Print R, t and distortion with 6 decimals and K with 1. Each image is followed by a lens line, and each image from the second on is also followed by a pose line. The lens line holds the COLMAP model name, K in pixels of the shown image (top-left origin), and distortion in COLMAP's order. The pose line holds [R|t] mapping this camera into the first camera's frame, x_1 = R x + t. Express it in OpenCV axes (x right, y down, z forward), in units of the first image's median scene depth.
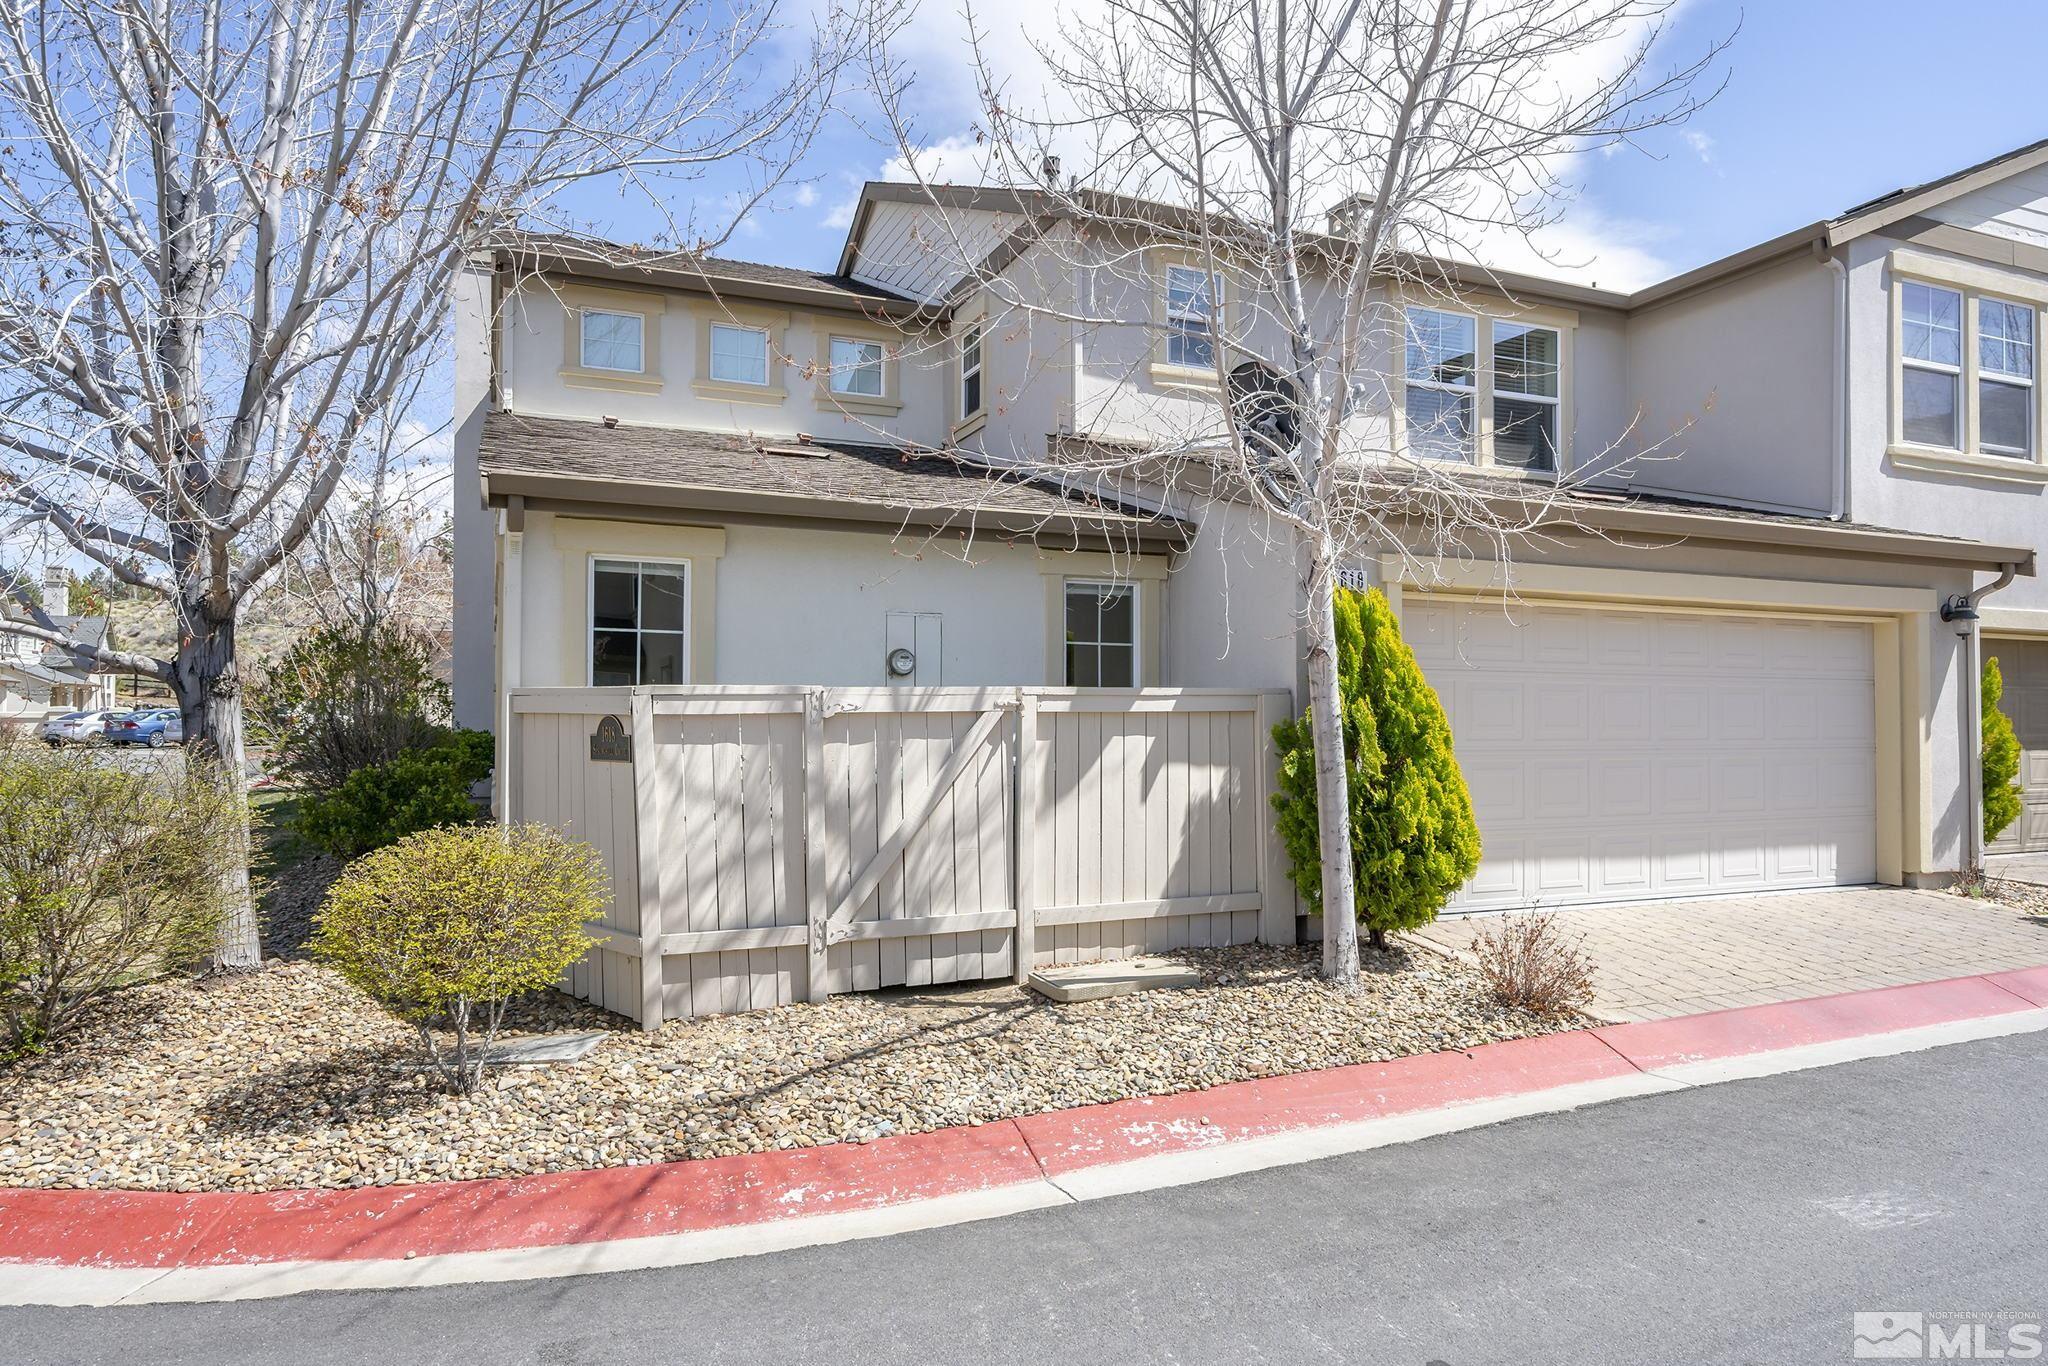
lens RADIAL K [[890.8, 0, 1024.0], [0, 890.8, 691.4], [0, 0, 1]] dist [-0.000162, 0.000204]
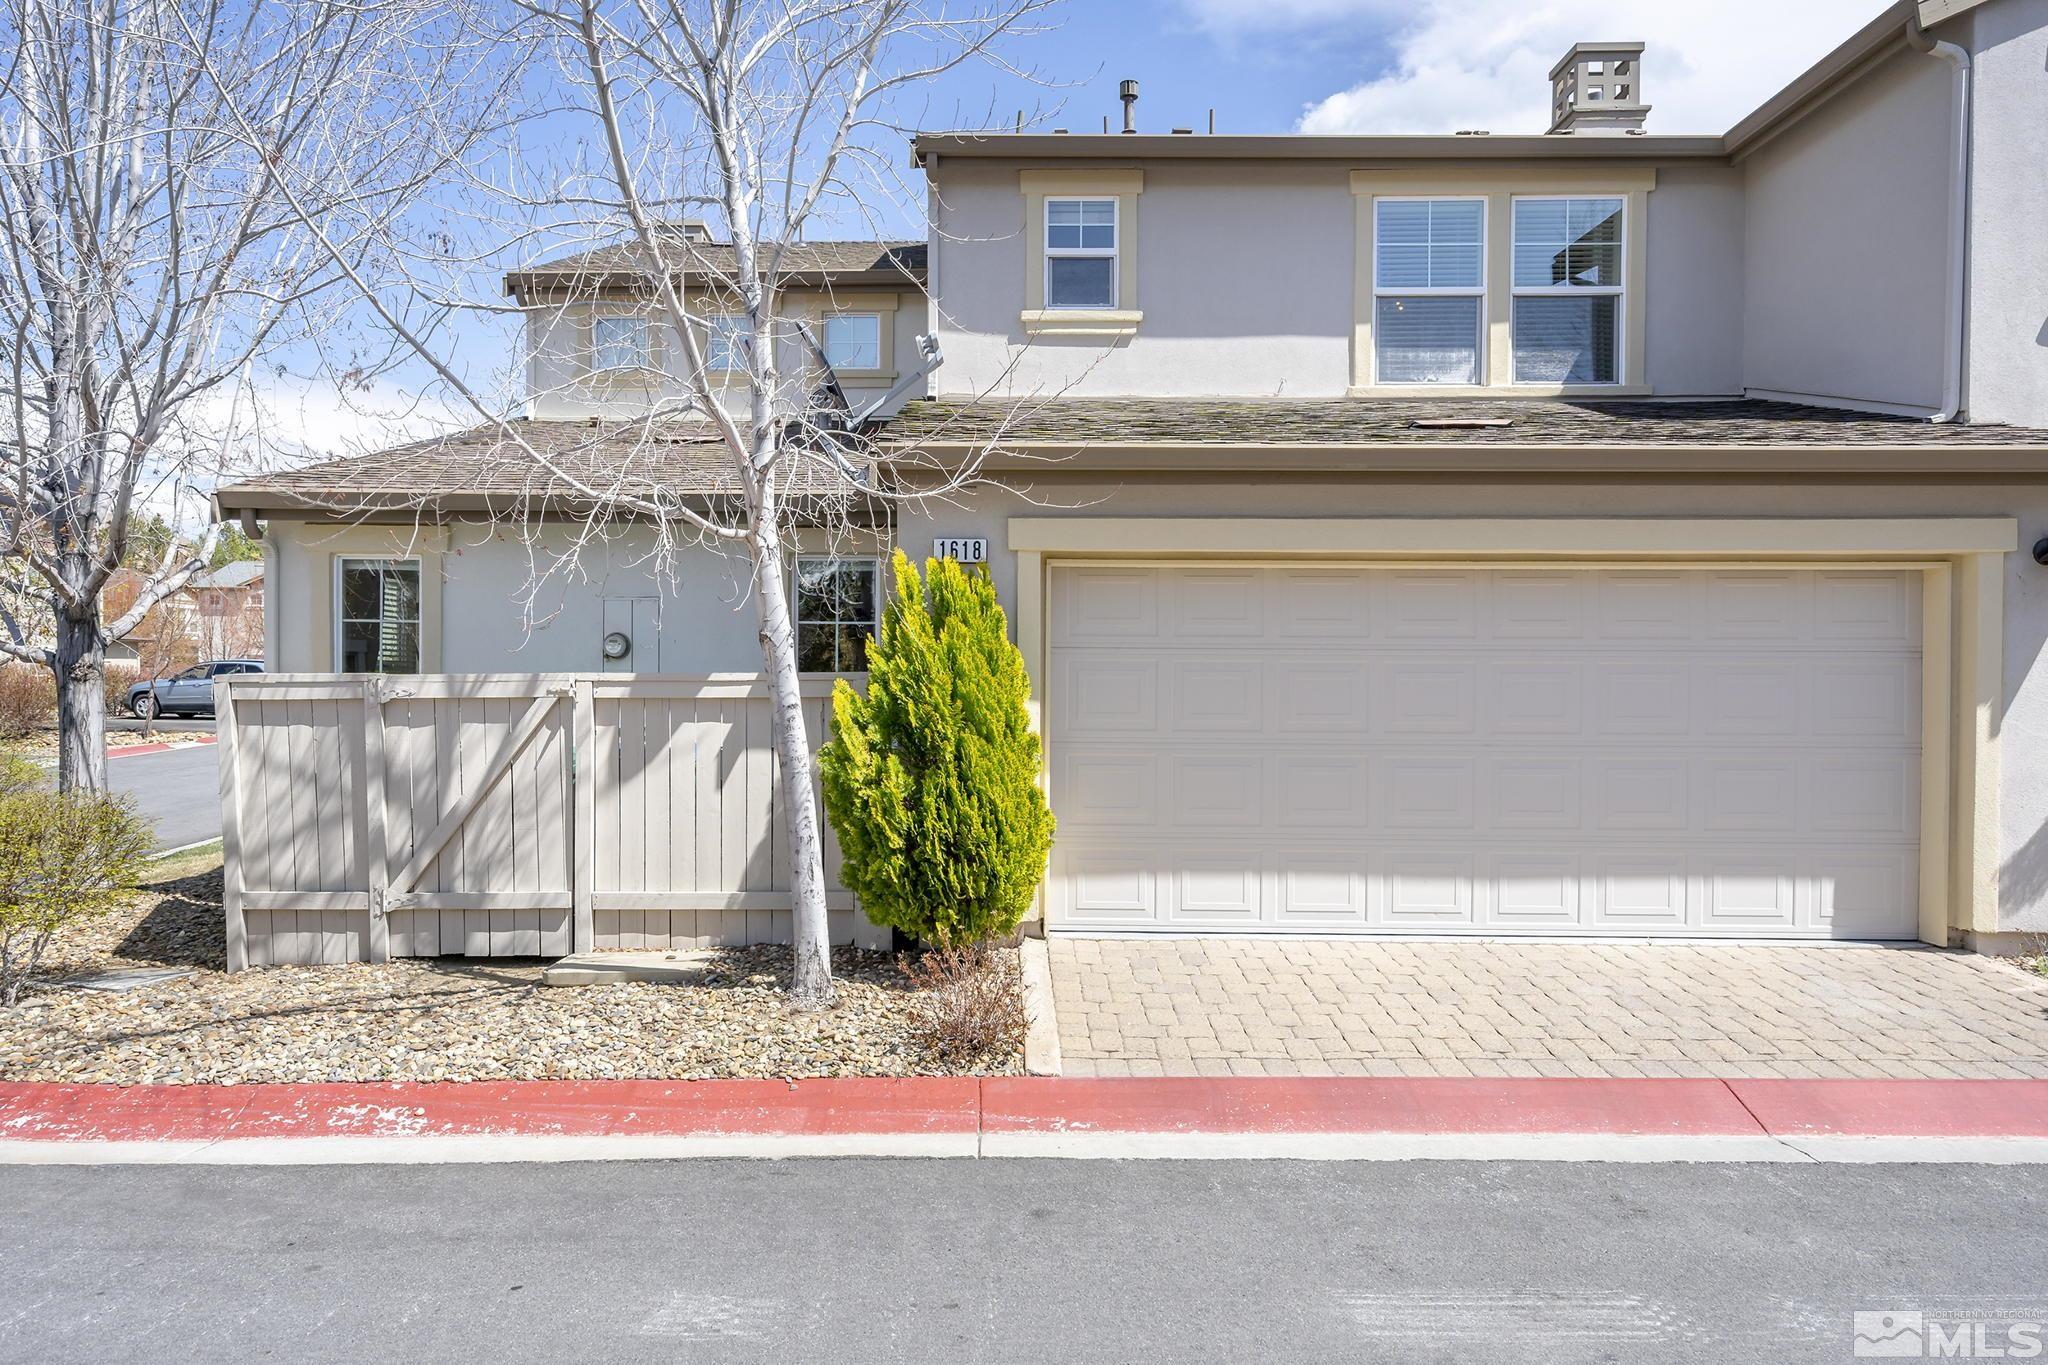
lens RADIAL K [[928.6, 0, 1018.7], [0, 928.6, 679.7], [0, 0, 1]] dist [0.002059, 0.000588]
pose [[0.953744, 0.001523, -0.300617, 0.796797], [0.005447, 0.999735, 0.022347, -0.018144], [0.300572, -0.022951, 0.953483, 0.143612]]
